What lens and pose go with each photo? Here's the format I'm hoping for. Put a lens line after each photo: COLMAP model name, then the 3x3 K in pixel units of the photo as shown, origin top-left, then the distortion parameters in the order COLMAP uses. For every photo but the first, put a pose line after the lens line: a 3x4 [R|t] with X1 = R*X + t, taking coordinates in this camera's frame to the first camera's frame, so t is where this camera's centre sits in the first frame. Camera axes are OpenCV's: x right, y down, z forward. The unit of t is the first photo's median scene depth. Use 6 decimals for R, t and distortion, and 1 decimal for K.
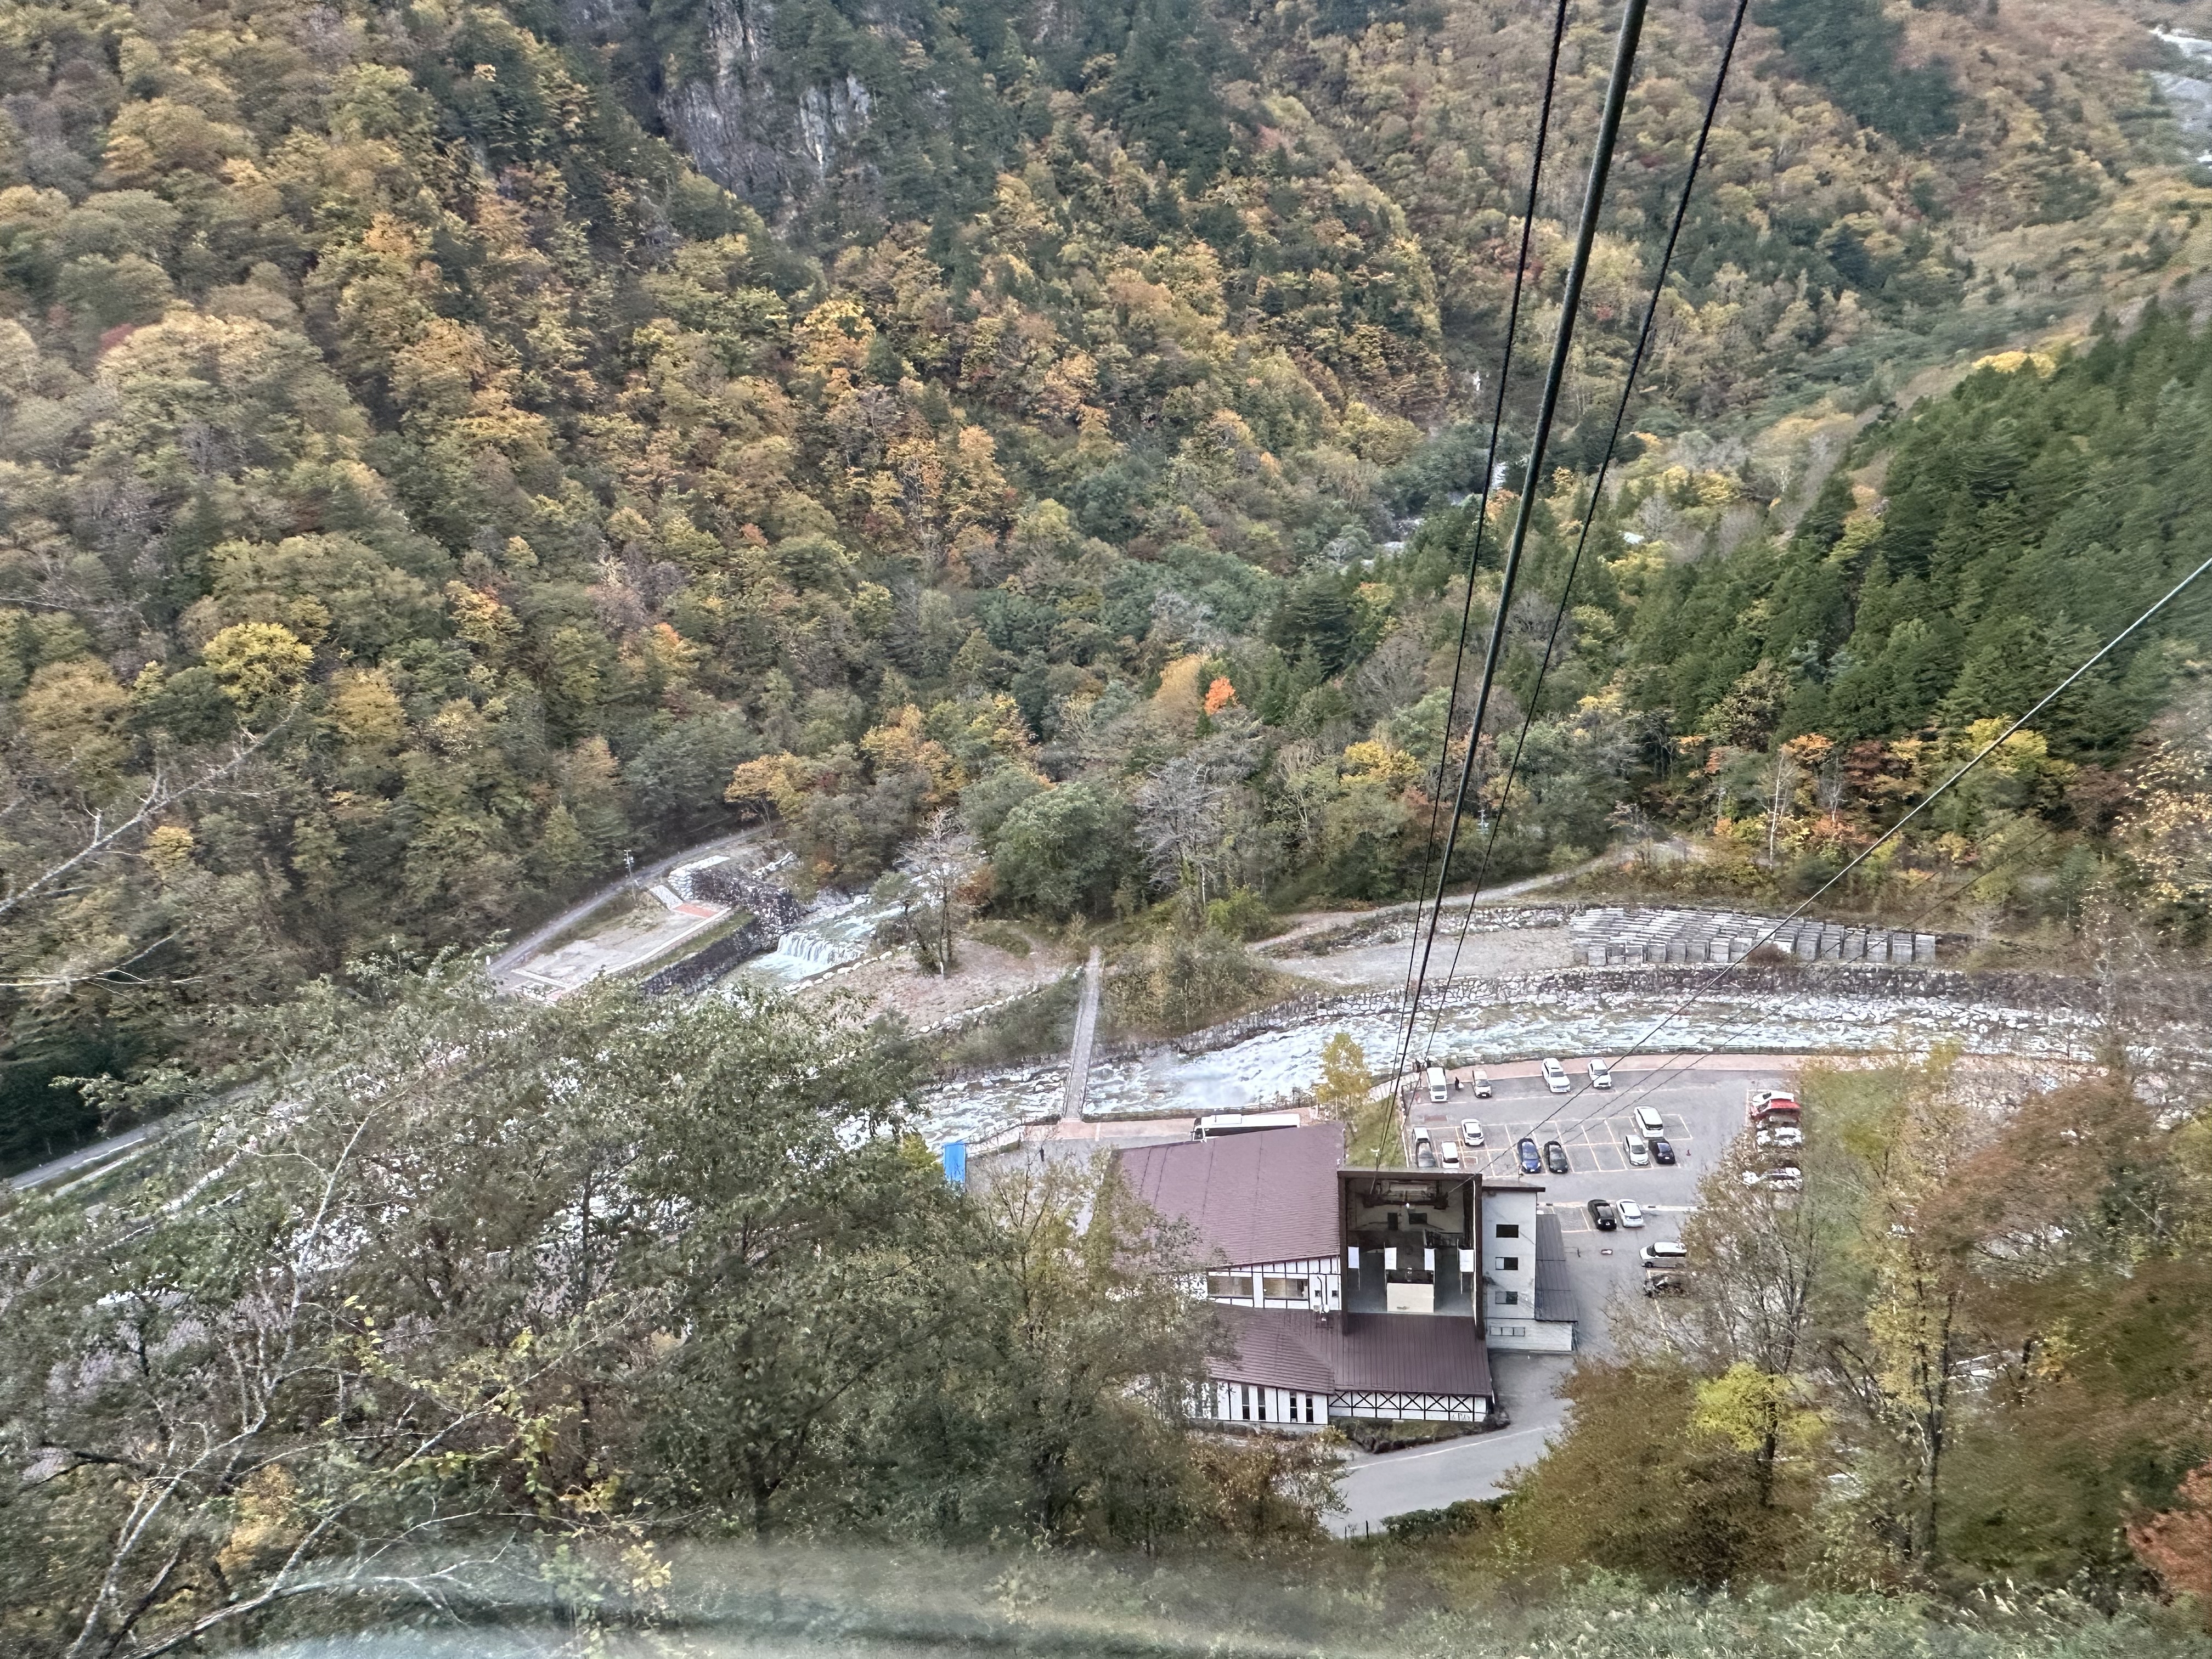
lens RADIAL K [[1511.8, 0, 1106.0], [0, 1511.8, 829.5], [0, 0, 1]] dist [0.005540, -0.002230]
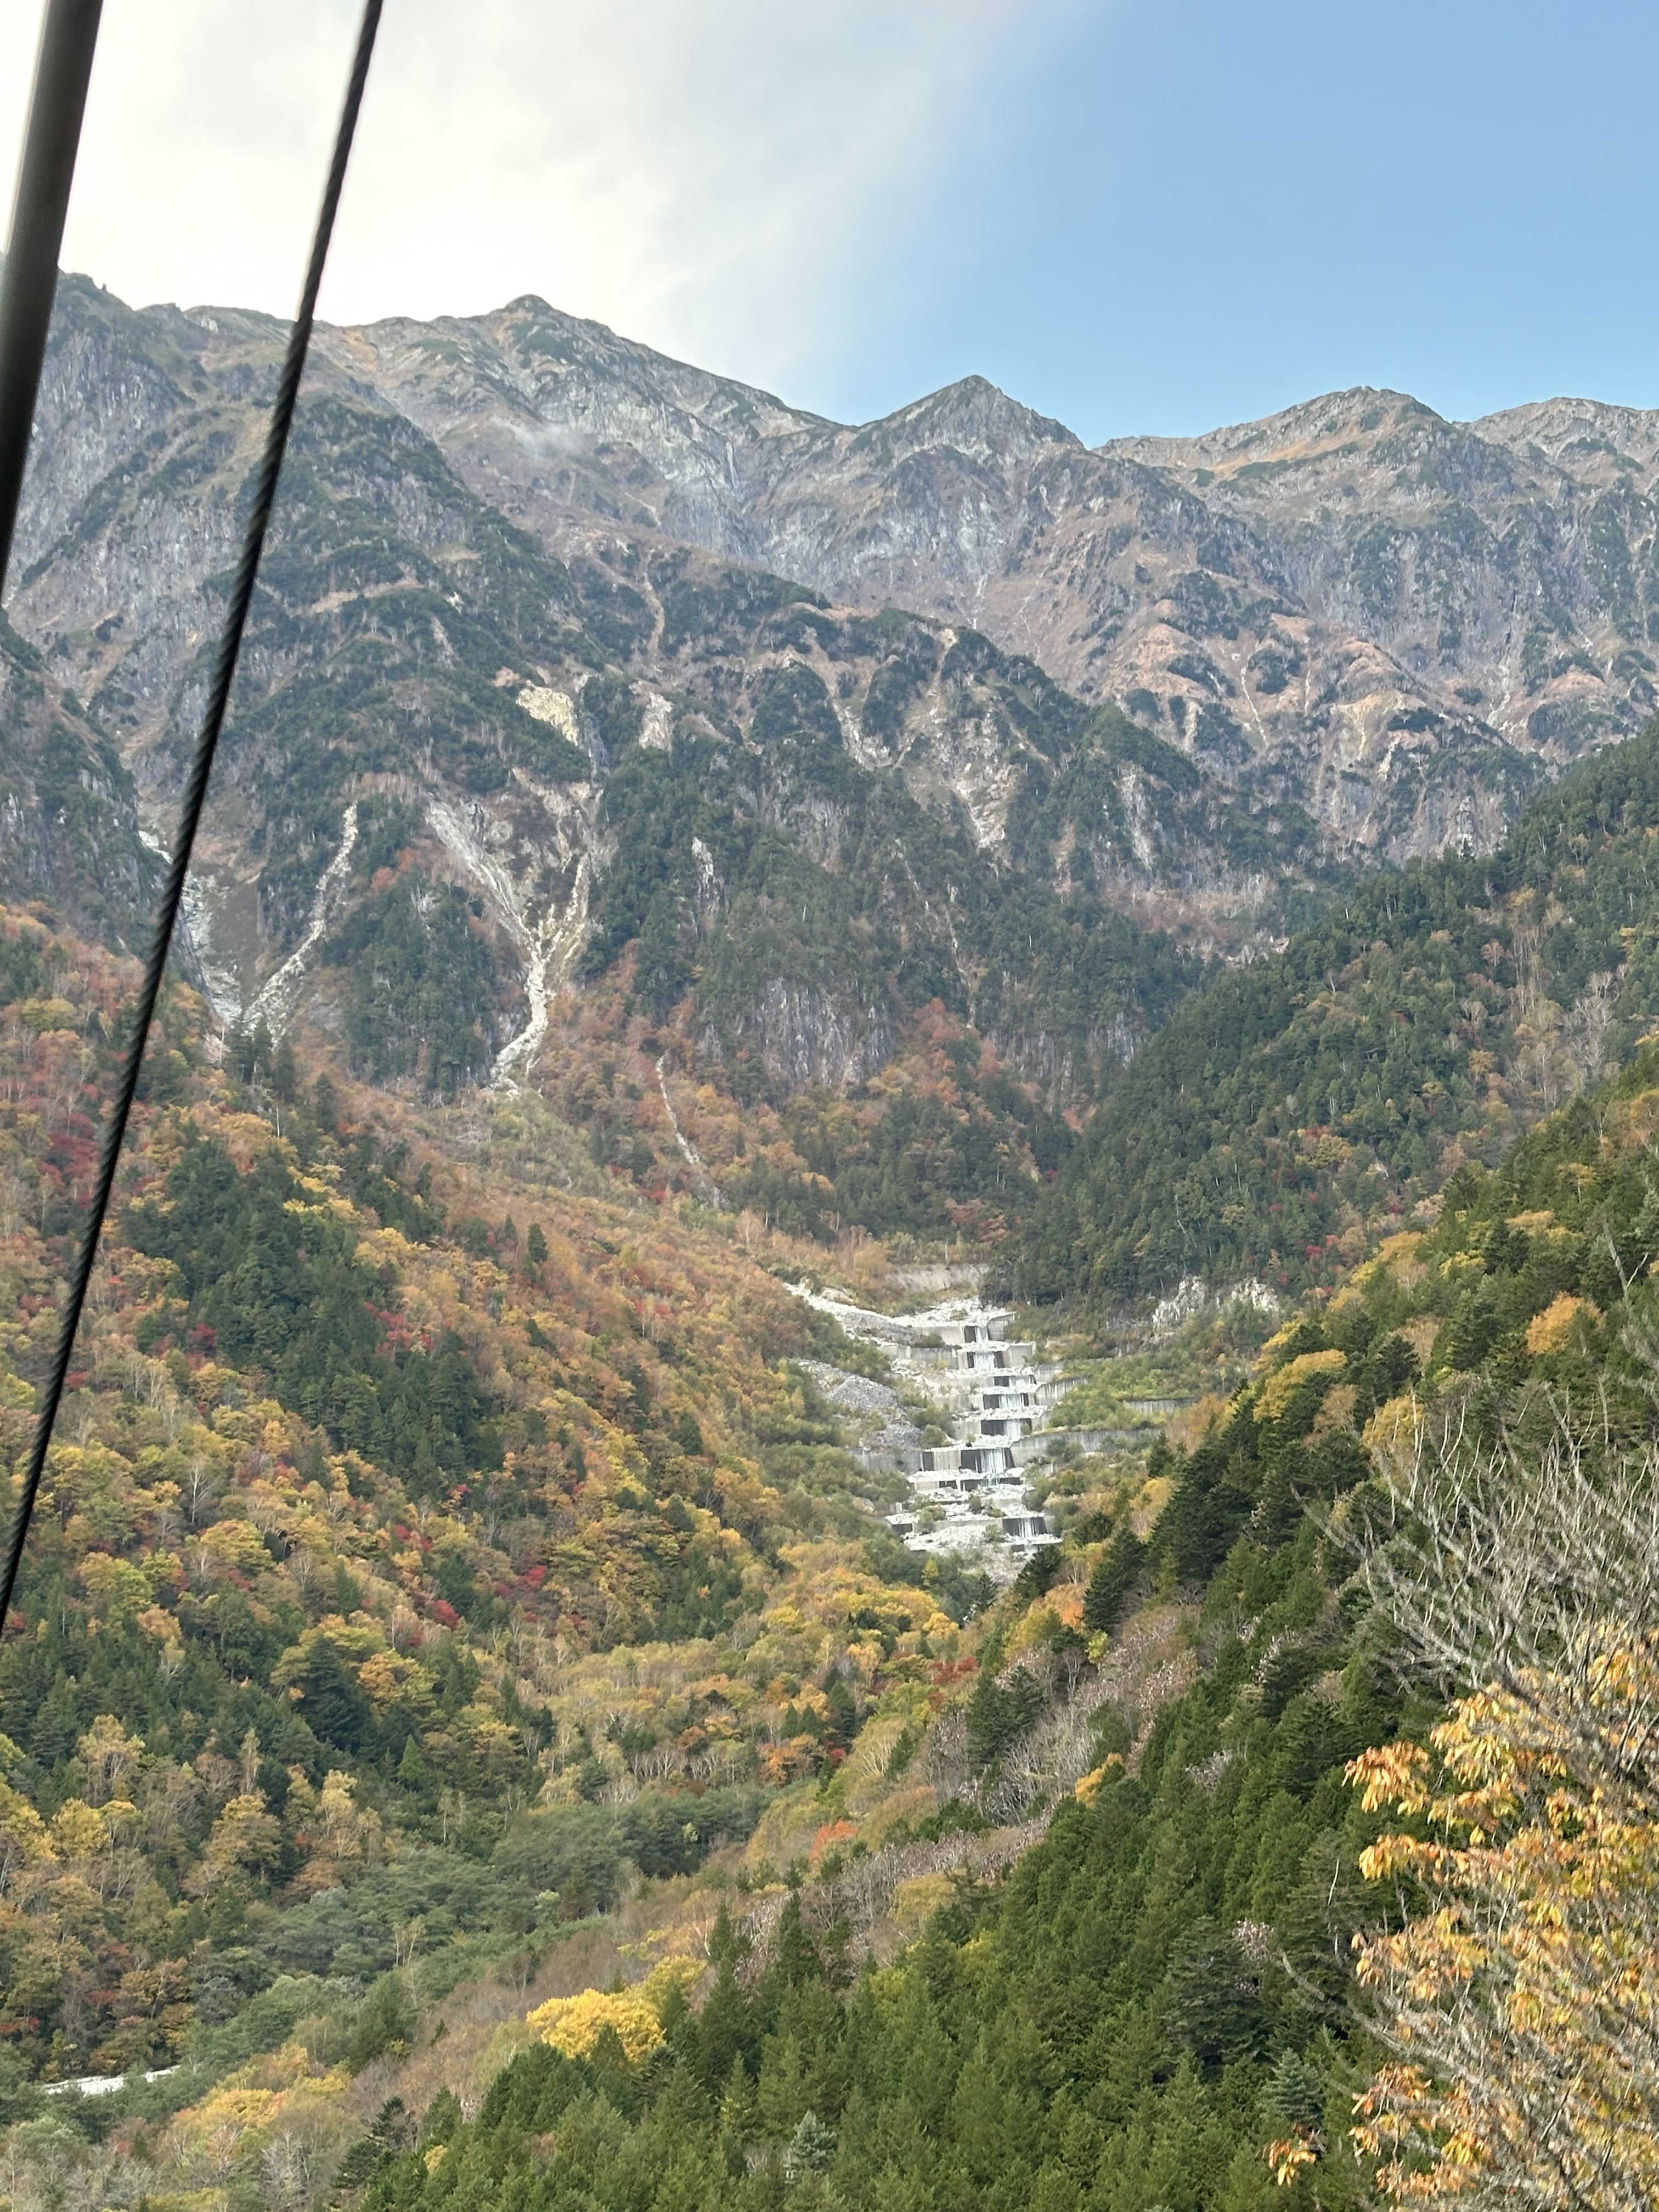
lens RADIAL K [[3517.2, 0, 829.5], [0, 3517.2, 1106.0], [0, 0, 1]] dist [0.169938, -0.121367]
pose [[0.848436, 0.102202, 0.519337, -0.014219], [0.152600, 0.892287, -0.424897, -0.037291], [-0.506823, 0.439749, 0.741453, -0.094626]]
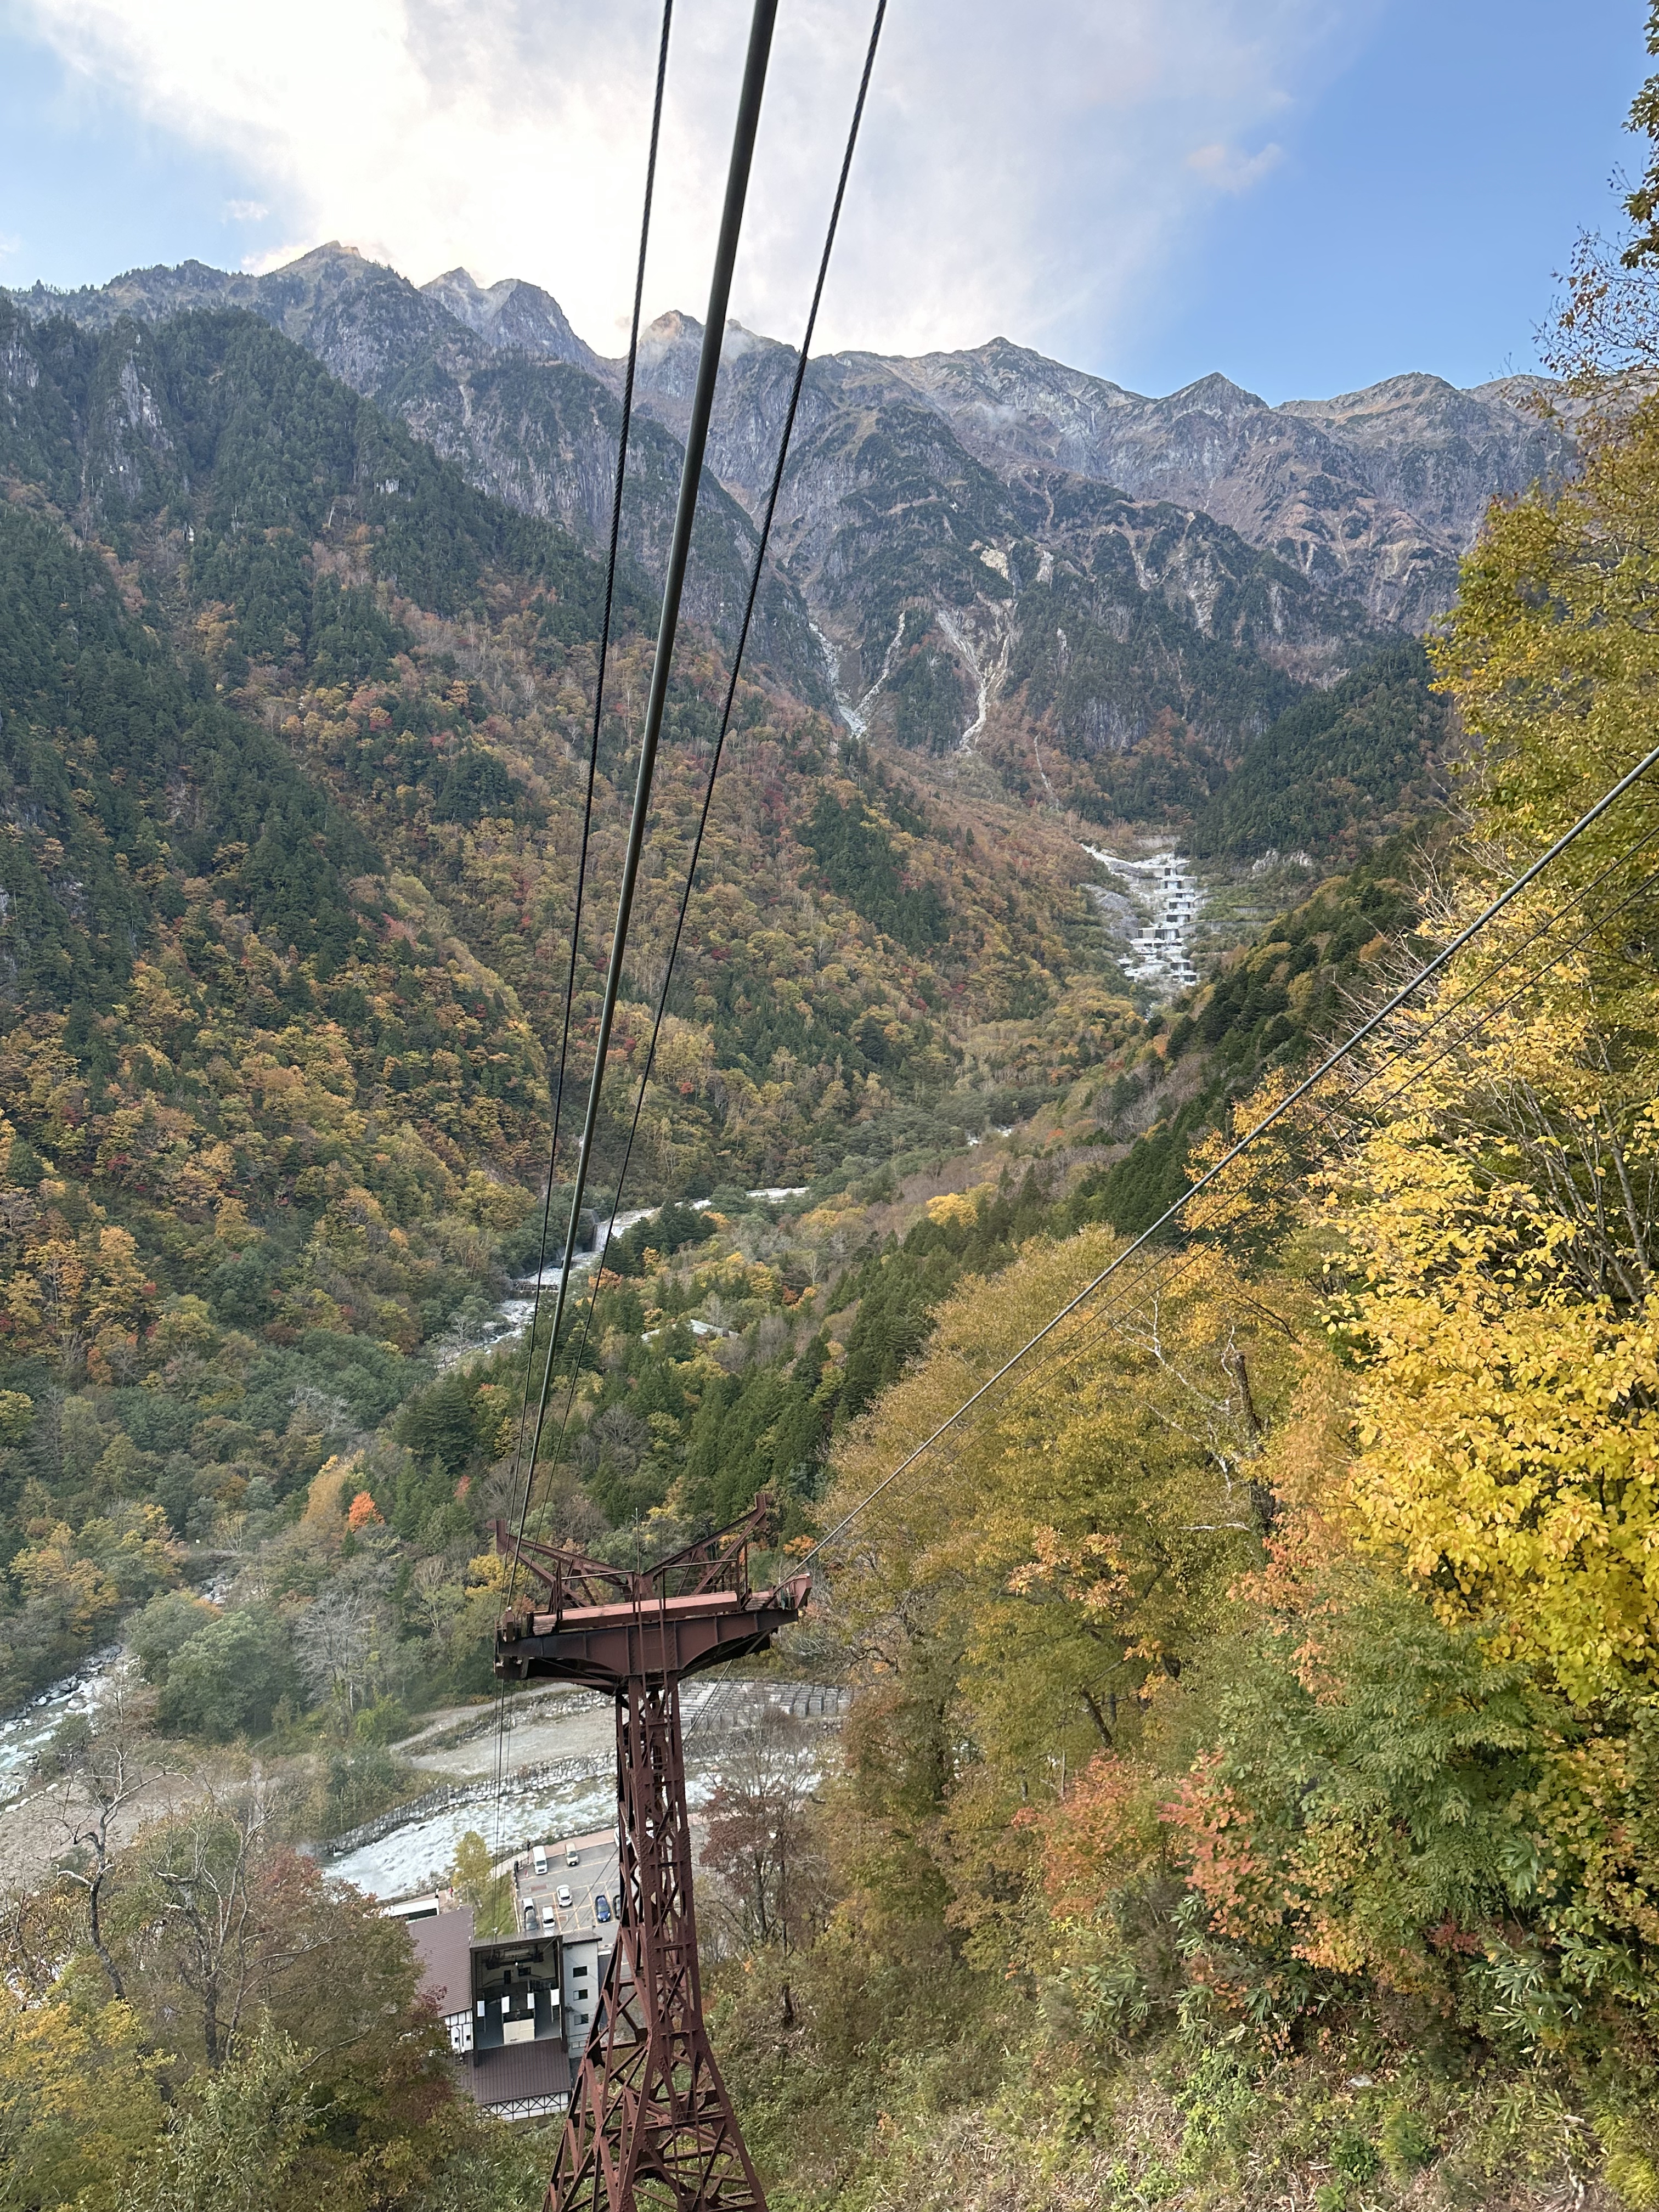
lens RADIAL K [[1564.5, 0, 829.5], [0, 1564.5, 1106.0], [0, 0, 1]] dist [0.136608, -0.264776]
pose [[0.928227, 0.024663, 0.371195, -0.037335], [0.062491, 0.973285, -0.220934, -0.066740], [-0.366728, 0.228274, 0.901888, -0.229918]]
